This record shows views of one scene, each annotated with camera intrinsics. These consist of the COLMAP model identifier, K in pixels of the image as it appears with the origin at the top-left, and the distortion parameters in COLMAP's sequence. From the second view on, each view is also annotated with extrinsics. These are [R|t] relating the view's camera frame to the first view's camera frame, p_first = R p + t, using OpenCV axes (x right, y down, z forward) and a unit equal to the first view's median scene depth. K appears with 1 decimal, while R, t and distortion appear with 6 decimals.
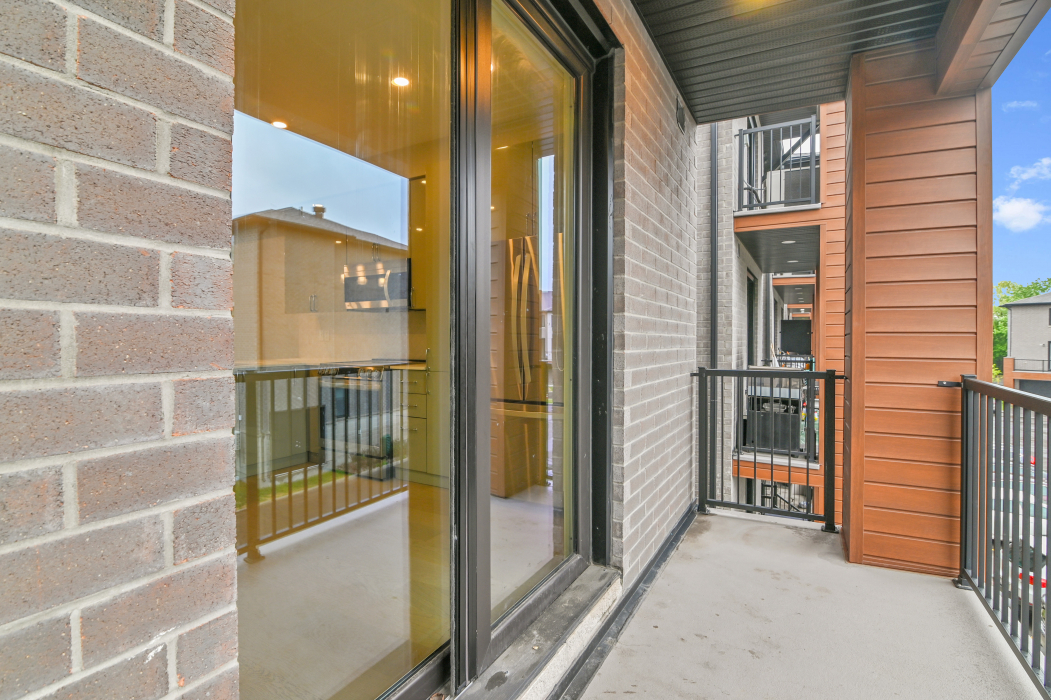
lens RADIAL K [[492.6, 0, 523.3], [0, 492.6, 346.2], [0, 0, 1]] dist [-0.012044, -0.000500]
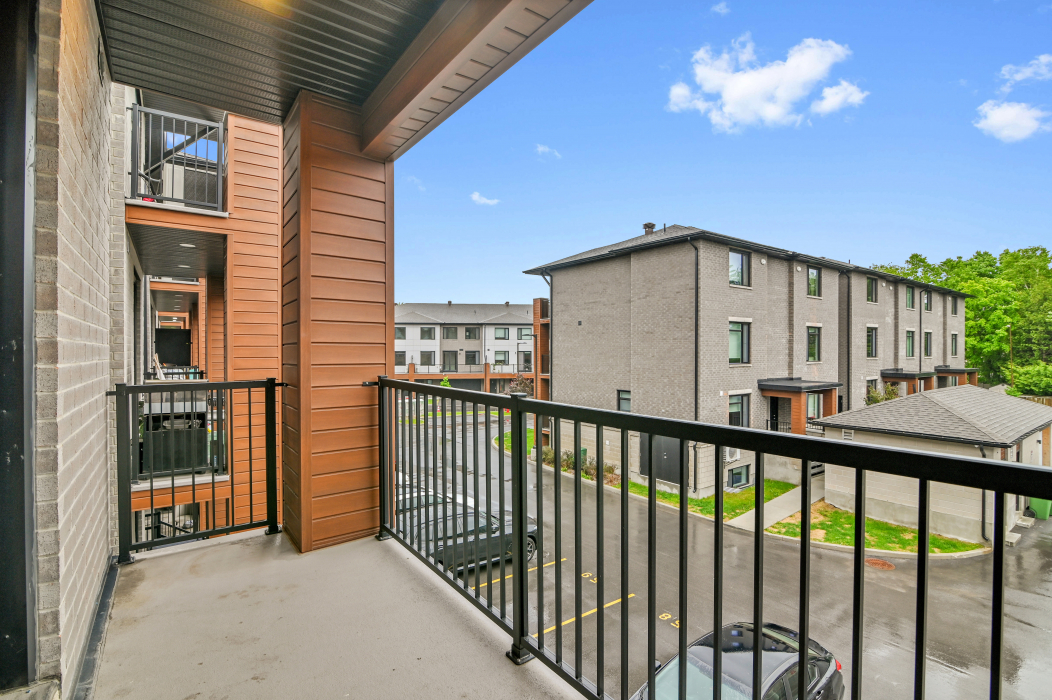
lens RADIAL K [[493.1, 0, 526.5], [0, 493.1, 354.0], [0, 0, 1]] dist [-0.012044, -0.000500]
pose [[0.430741, -0.010323, 0.902417, -0.084699], [0.015032, 0.999878, 0.004263, 0.000598], [-0.902350, 0.011729, 0.430843, 0.059759]]
